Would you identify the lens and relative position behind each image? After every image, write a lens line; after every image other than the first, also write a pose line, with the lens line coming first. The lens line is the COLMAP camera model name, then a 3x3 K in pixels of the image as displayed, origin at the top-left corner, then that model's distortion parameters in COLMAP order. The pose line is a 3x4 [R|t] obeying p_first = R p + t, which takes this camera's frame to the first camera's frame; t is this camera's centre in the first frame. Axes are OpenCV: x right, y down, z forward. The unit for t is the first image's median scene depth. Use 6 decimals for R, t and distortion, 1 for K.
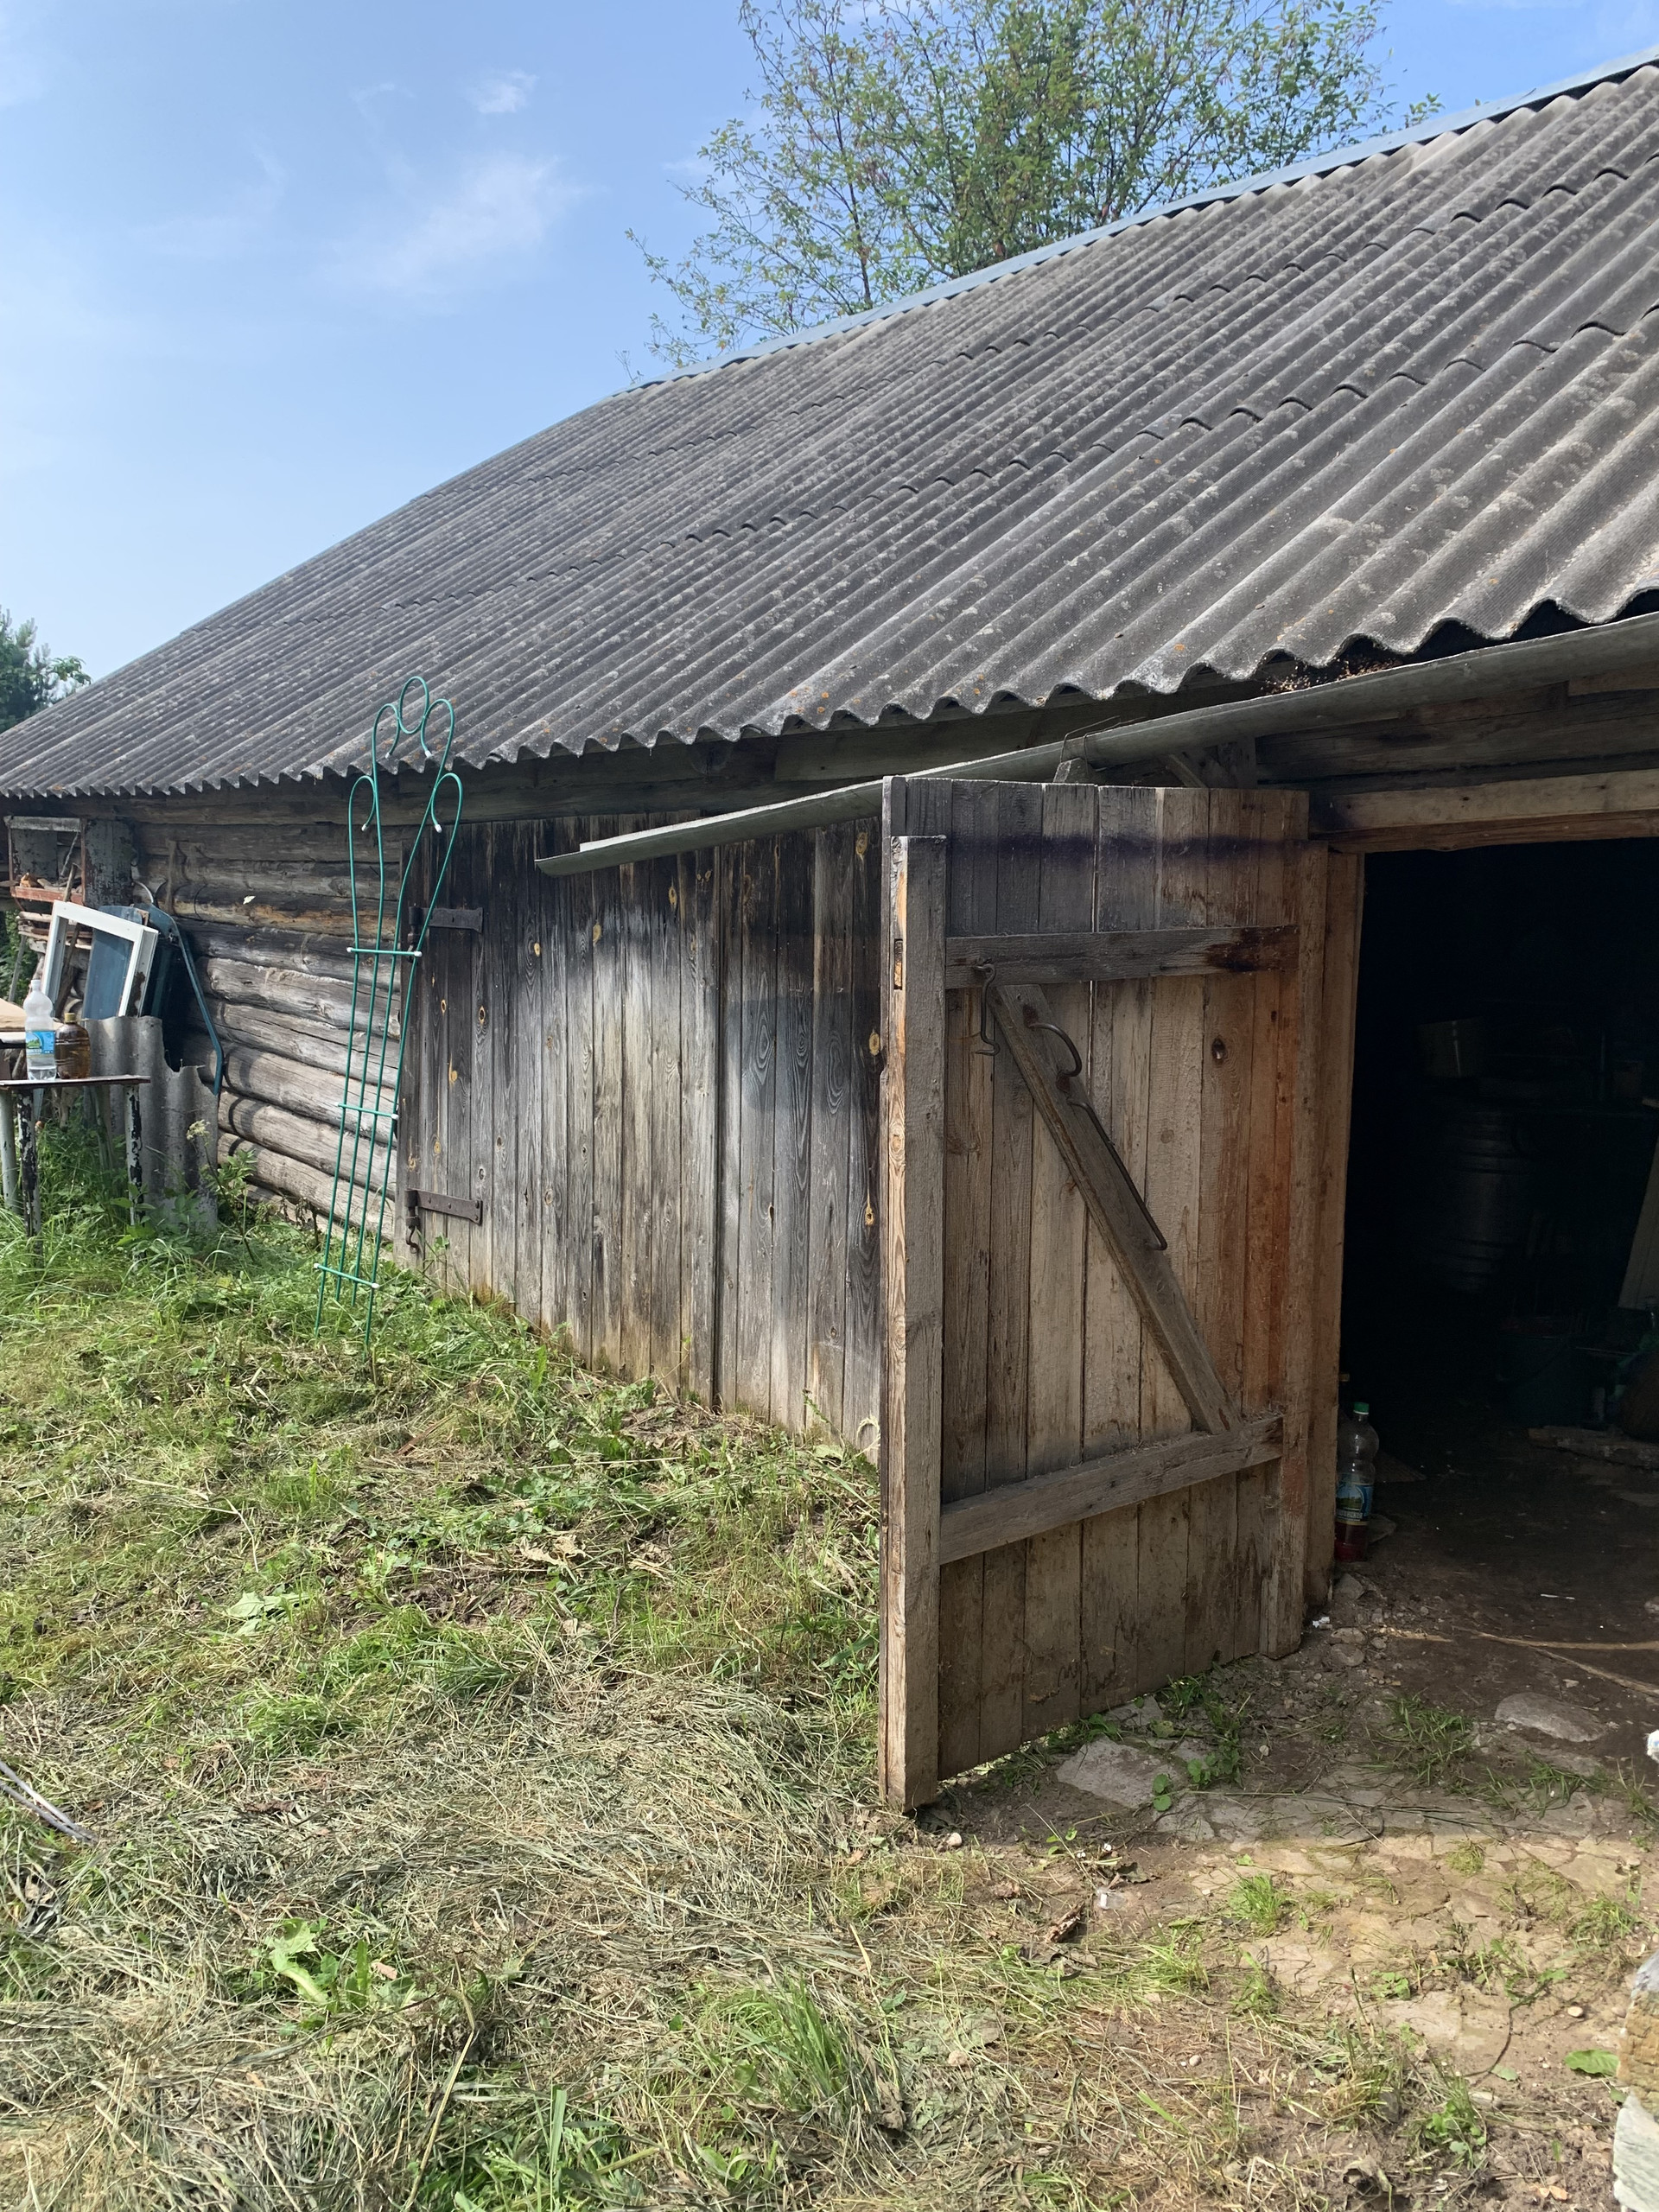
lens RADIAL K [[1697.2, 0, 838.2], [0, 1697.2, 1104.5], [0, 0, 1]] dist [0.027449, -0.023444]
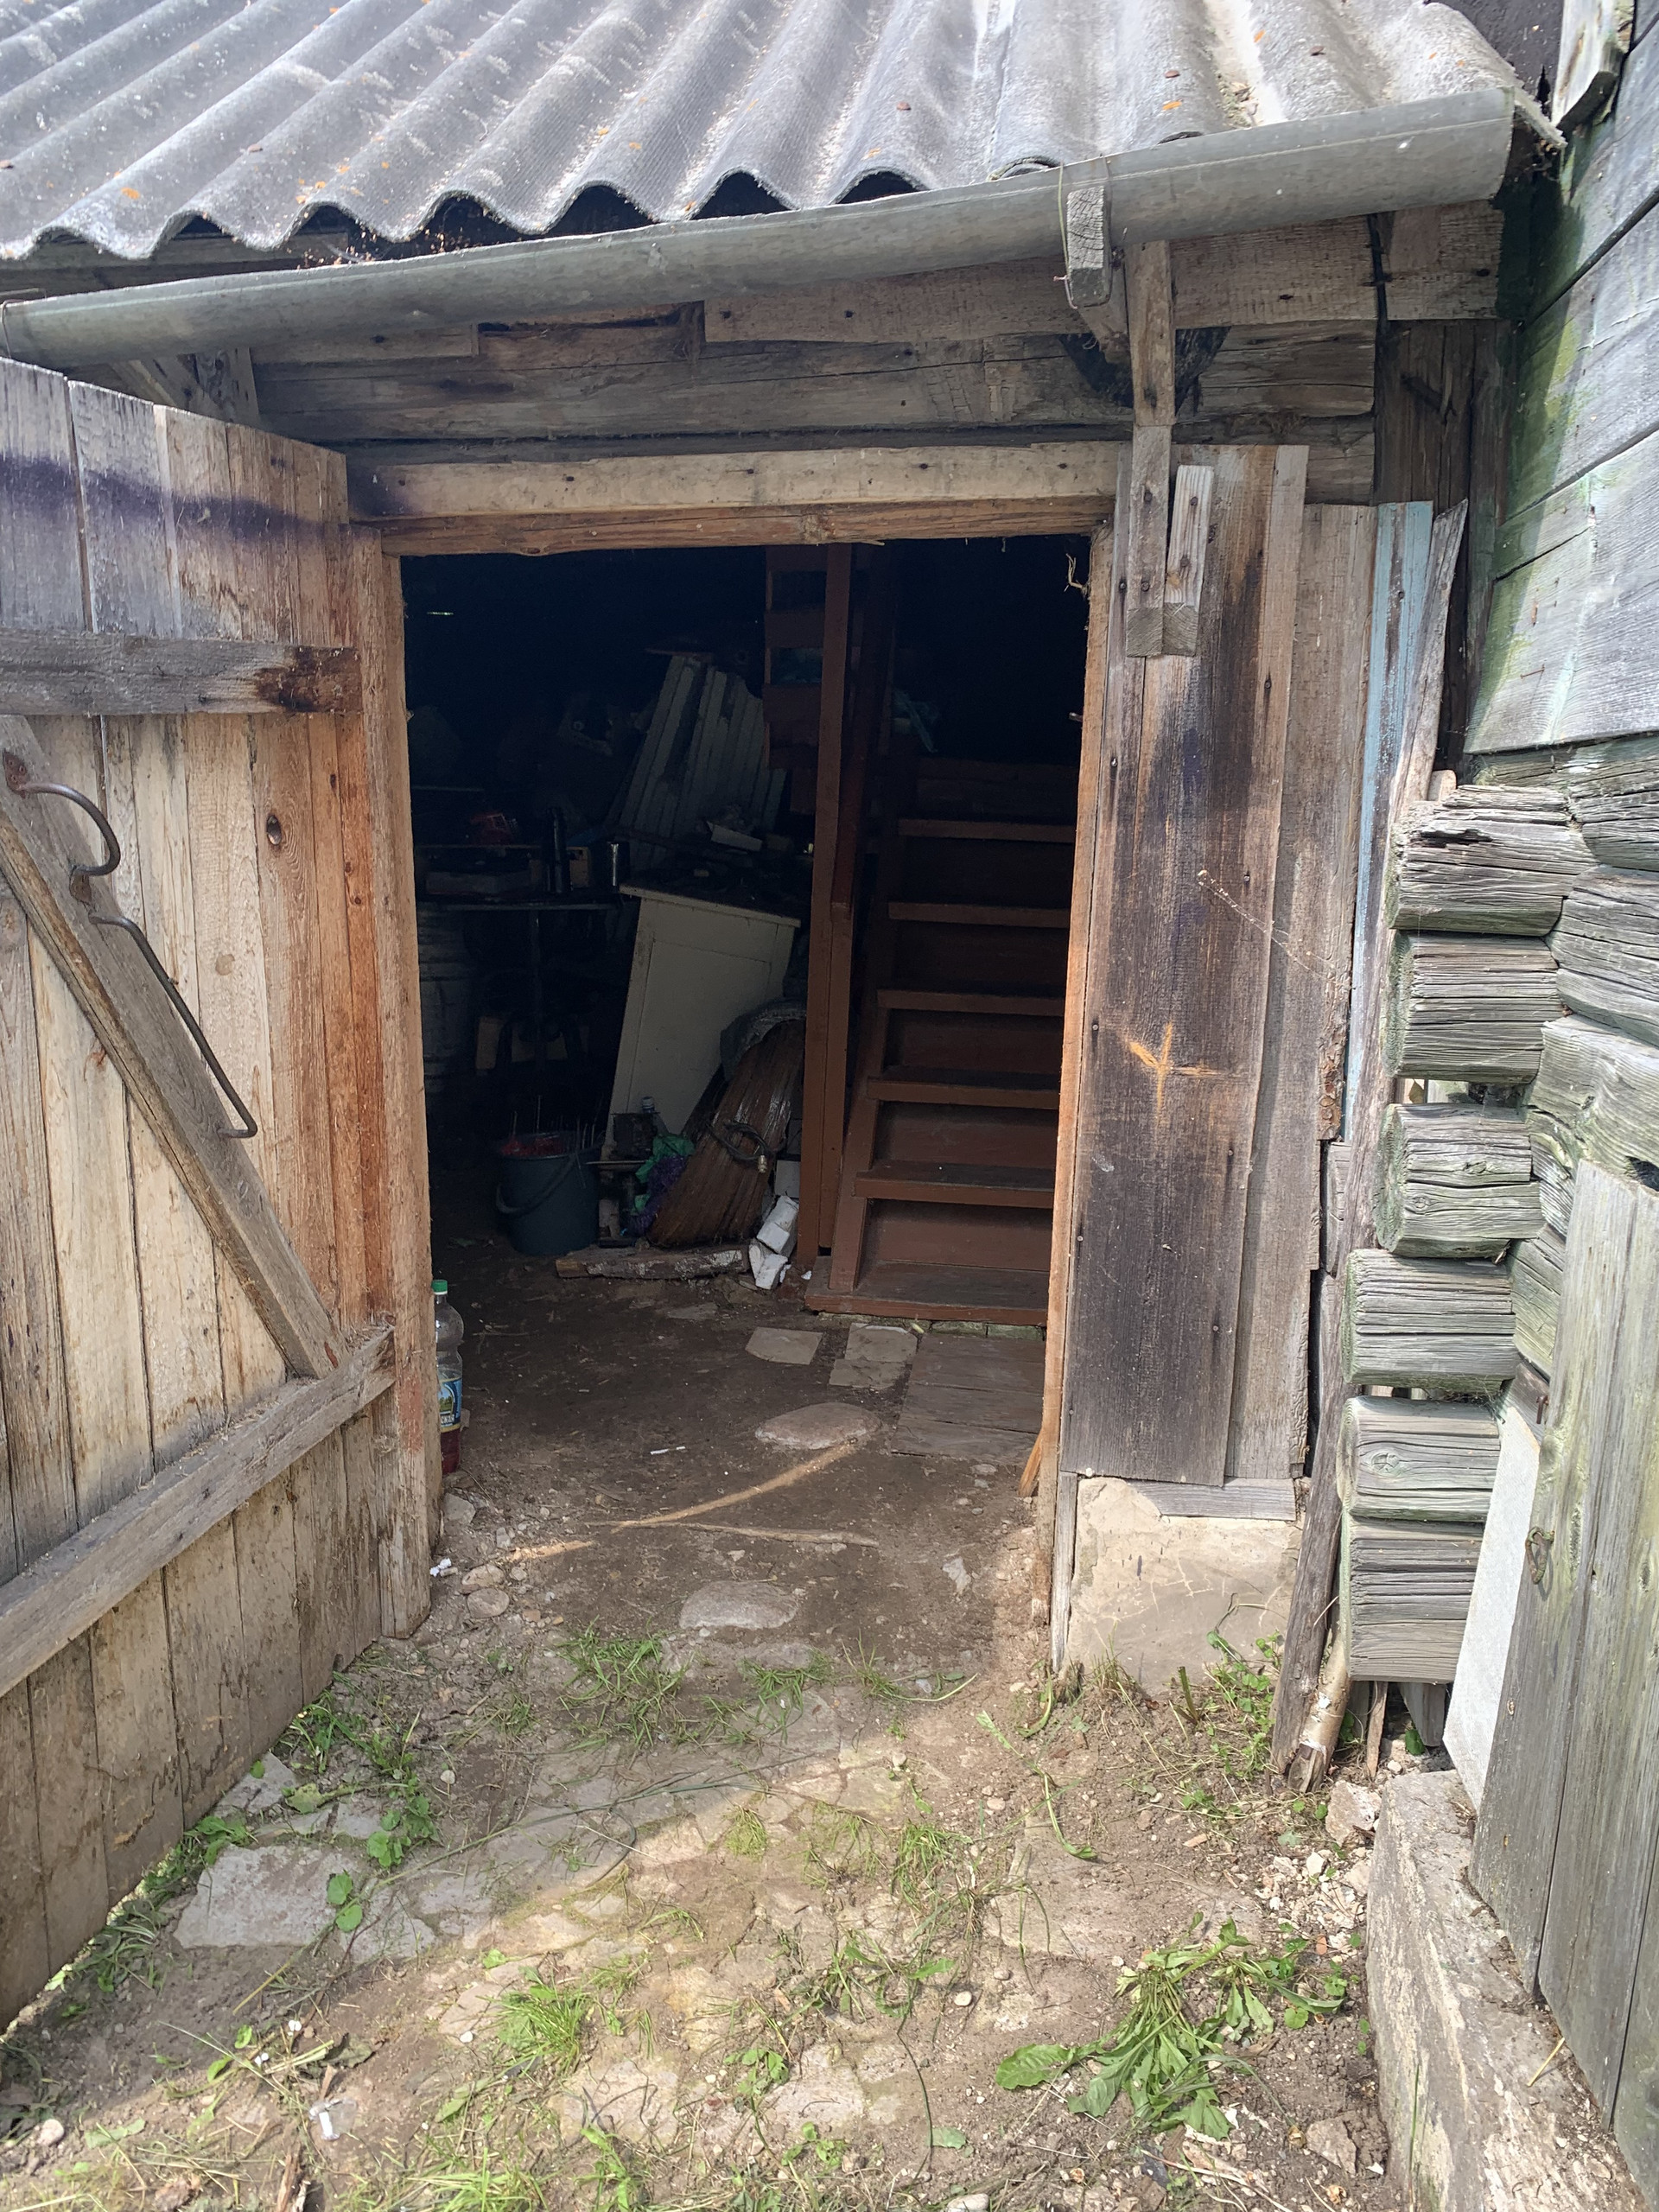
lens RADIAL K [[1697.2, 0, 850.2], [0, 1697.2, 1110.6], [0, 0, 1]] dist [0.027449, -0.023444]
pose [[0.760539, -0.136711, 0.634737, -0.049415], [0.063937, 0.988600, 0.136318, 0.000112], [-0.646137, -0.063092, 0.760609, 0.334835]]
